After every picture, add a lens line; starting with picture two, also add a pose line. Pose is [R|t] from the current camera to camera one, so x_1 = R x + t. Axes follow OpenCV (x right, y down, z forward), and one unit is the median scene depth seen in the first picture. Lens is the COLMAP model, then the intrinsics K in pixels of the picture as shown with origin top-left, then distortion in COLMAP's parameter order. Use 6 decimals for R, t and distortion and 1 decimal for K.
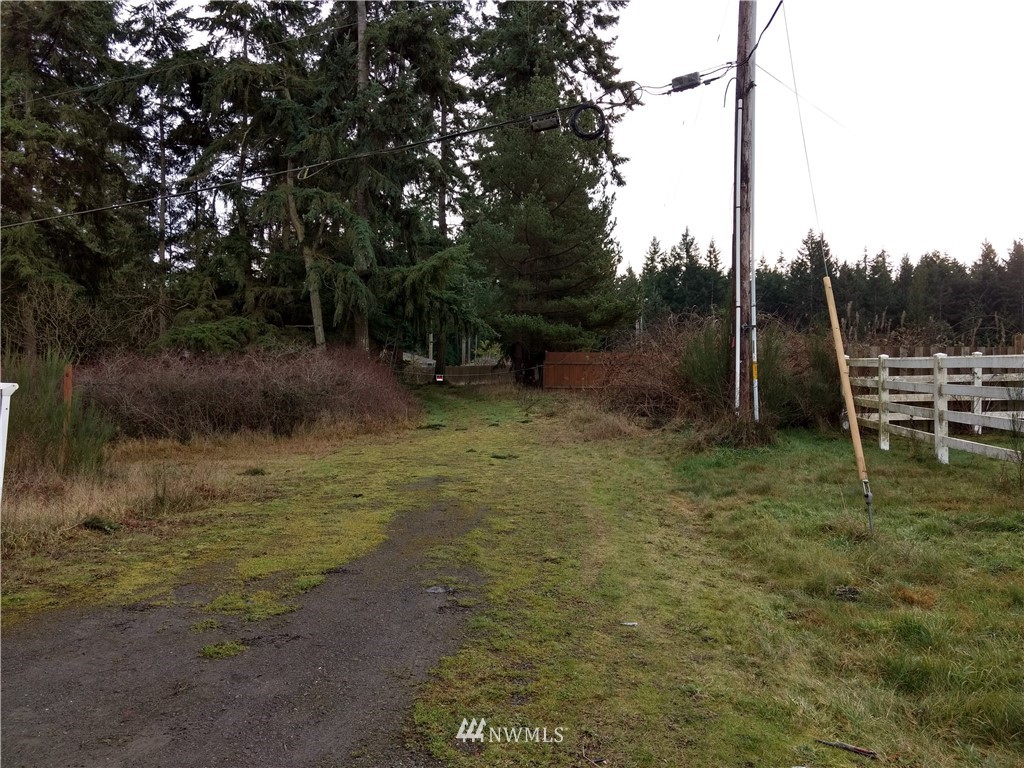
lens RADIAL K [[800.9, 0, 512.1], [0, 800.9, 383.4], [0, 0, 1]] dist [0.045802, -0.018764]
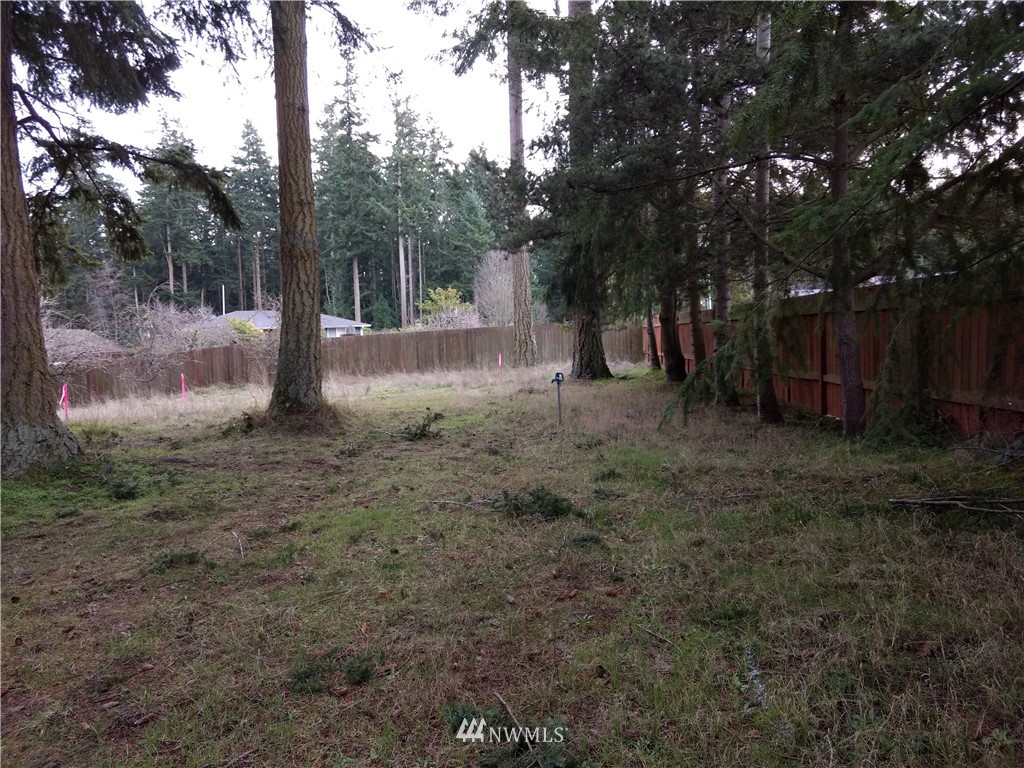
lens RADIAL K [[800.9, 0, 507.8], [0, 800.9, 379.3], [0, 0, 1]] dist [0.045802, -0.018764]
pose [[0.997440, -0.037942, 0.060607, -0.055132], [0.035068, 0.998241, 0.047799, -0.029141], [-0.062314, -0.045551, 0.997017, 1.106690]]
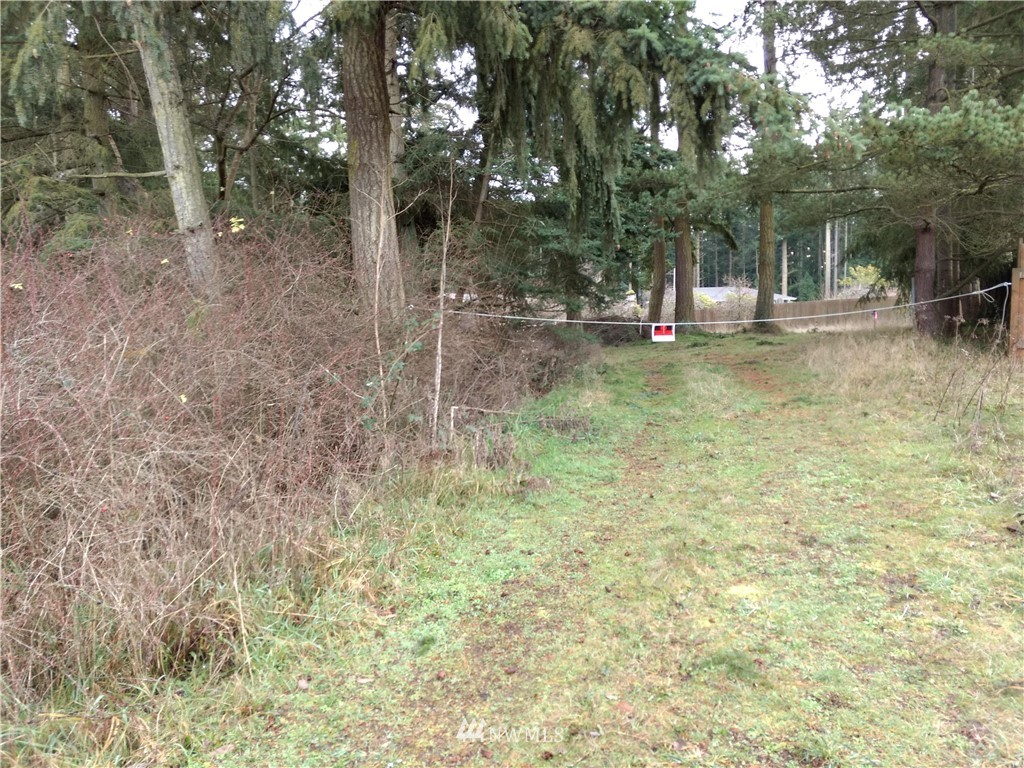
lens RADIAL K [[800.9, 0, 512.1], [0, 800.9, 382.0], [0, 0, 1]] dist [0.045802, -0.018764]
pose [[0.904790, 0.009394, -0.425755, -0.004999], [0.021039, 0.997550, 0.066721, -0.007220], [0.425338, -0.069326, 0.902375, 0.497437]]
